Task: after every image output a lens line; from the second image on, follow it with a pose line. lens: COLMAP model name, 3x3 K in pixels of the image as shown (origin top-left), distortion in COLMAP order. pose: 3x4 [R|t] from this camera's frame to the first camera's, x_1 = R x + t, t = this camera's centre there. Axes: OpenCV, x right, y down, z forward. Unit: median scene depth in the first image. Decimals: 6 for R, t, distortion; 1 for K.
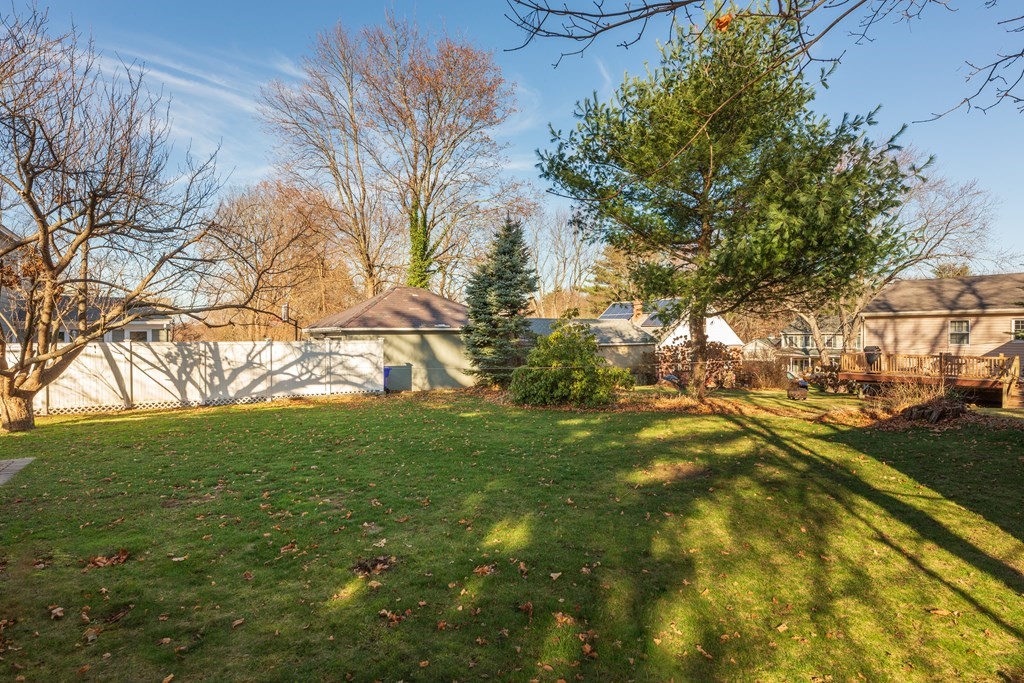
lens RADIAL K [[559.2, 0, 511.9], [0, 559.2, 338.0], [0, 0, 1]] dist [0.000024, -0.000012]
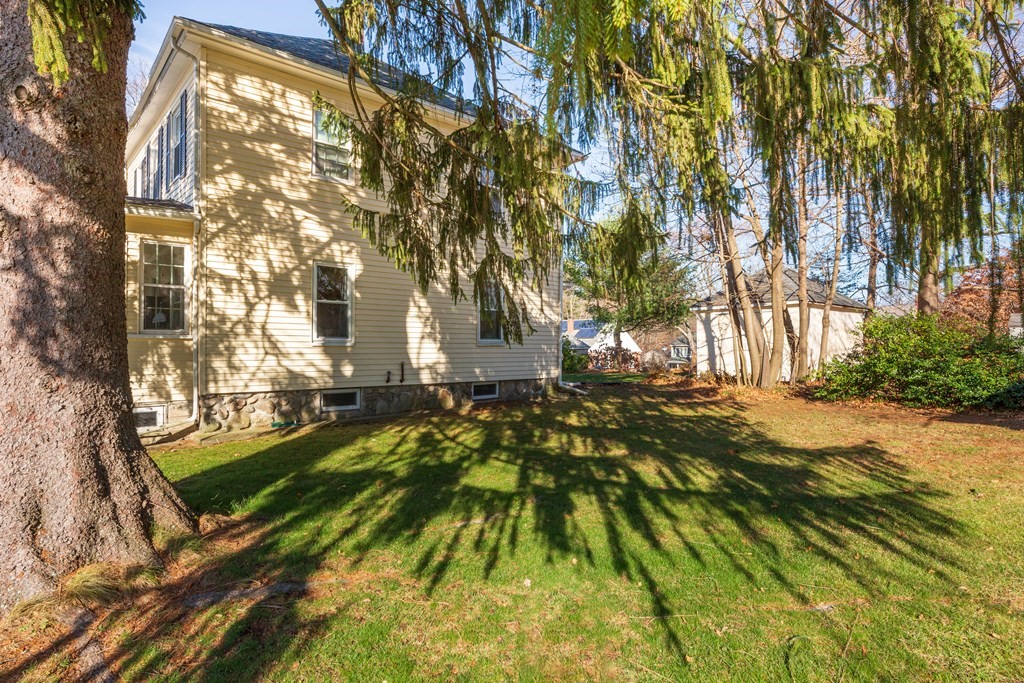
lens RADIAL K [[591.3, 0, 512.0], [0, 591.3, 341.9], [0, 0, 1]] dist [-0.000014, 0.000002]
pose [[0.985912, 0.007679, 0.167086, -0.238789], [-0.004738, 0.999827, -0.017994, 0.022198], [-0.167195, 0.016949, 0.985778, -0.626484]]
